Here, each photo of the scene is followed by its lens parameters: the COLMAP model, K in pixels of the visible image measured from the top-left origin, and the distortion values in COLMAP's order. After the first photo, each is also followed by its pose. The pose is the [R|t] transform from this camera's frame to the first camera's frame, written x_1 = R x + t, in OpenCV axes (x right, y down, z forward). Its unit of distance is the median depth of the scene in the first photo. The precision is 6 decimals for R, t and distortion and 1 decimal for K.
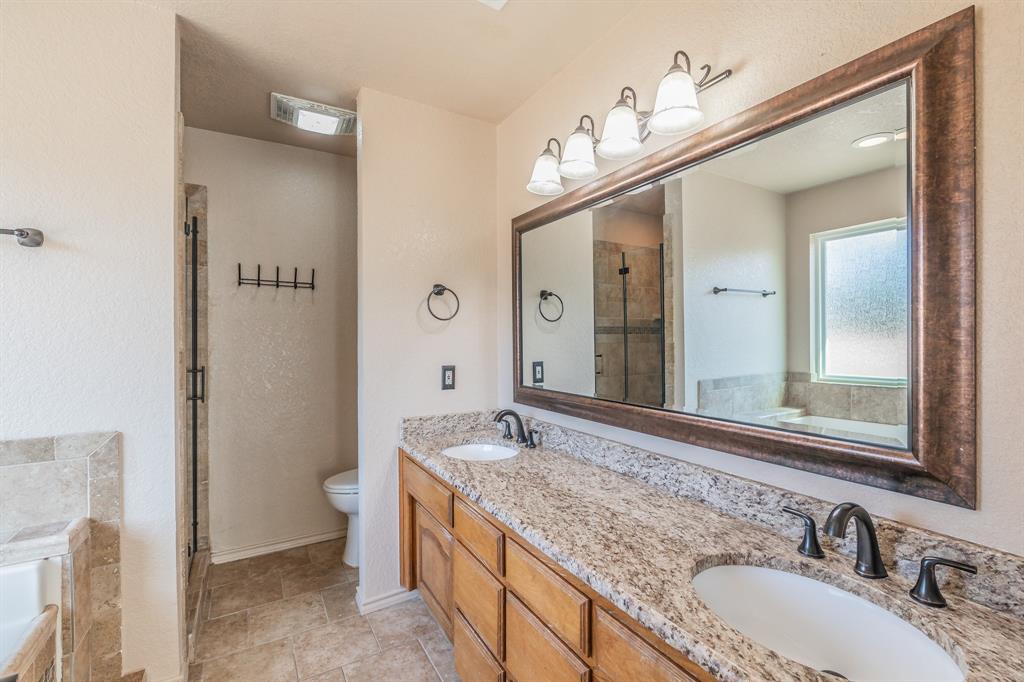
lens RADIAL K [[443.0, 0, 516.8], [0, 443.0, 336.3], [0, 0, 1]] dist [0.001647, -0.000572]
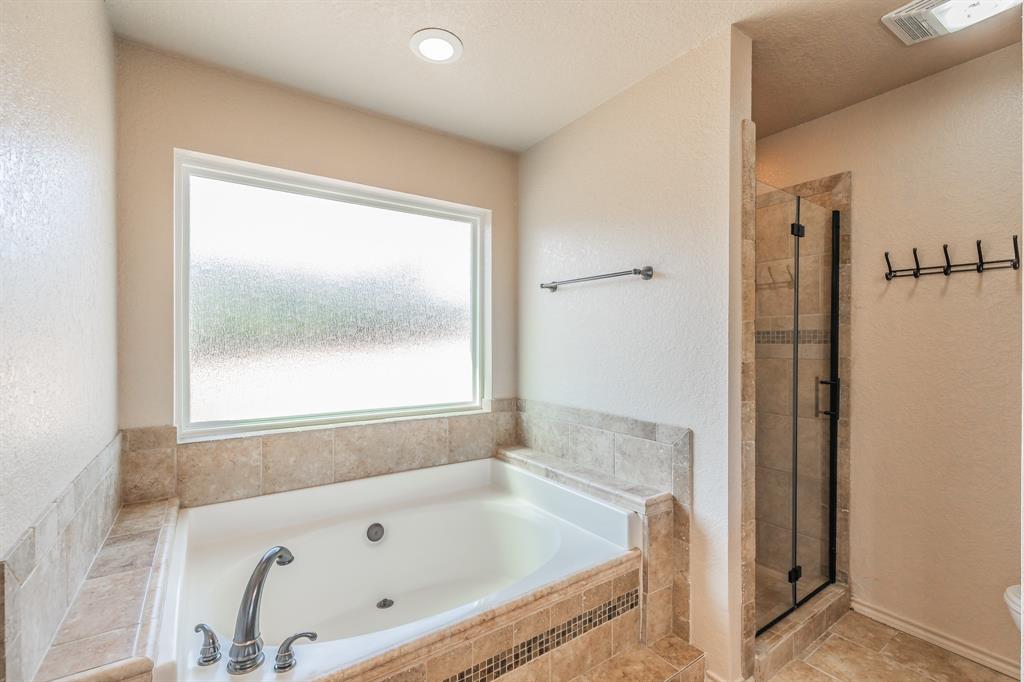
lens RADIAL K [[443.0, 0, 503.5], [0, 443.0, 341.4], [0, 0, 1]] dist [0.001647, -0.000572]
pose [[0.052427, 0.004848, -0.998613, 0.218541], [0.004417, 0.999977, 0.005086, -0.020554], [0.998615, -0.004677, 0.052405, 0.454749]]
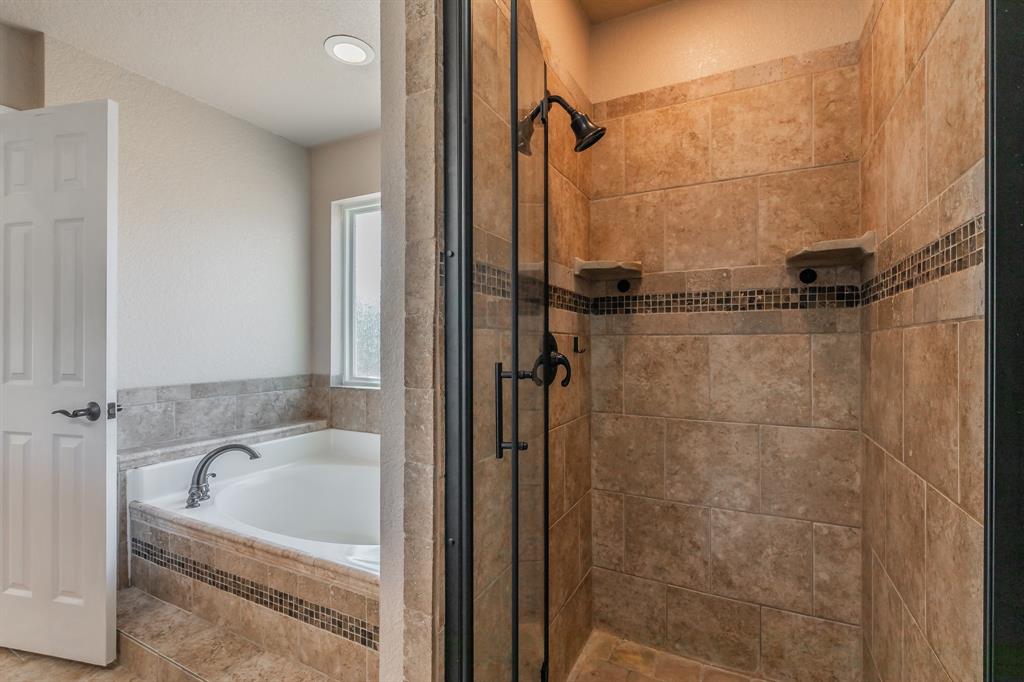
lens RADIAL K [[447.5, 0, 509.9], [0, 447.5, 340.1], [0, 0, 1]] dist [0.000168, 0.000267]
pose [[-0.839594, -0.002619, -0.543209, -1.568036], [0.002171, 0.999964, -0.008177, 0.181015], [0.543211, -0.008044, -0.839558, 3.085805]]
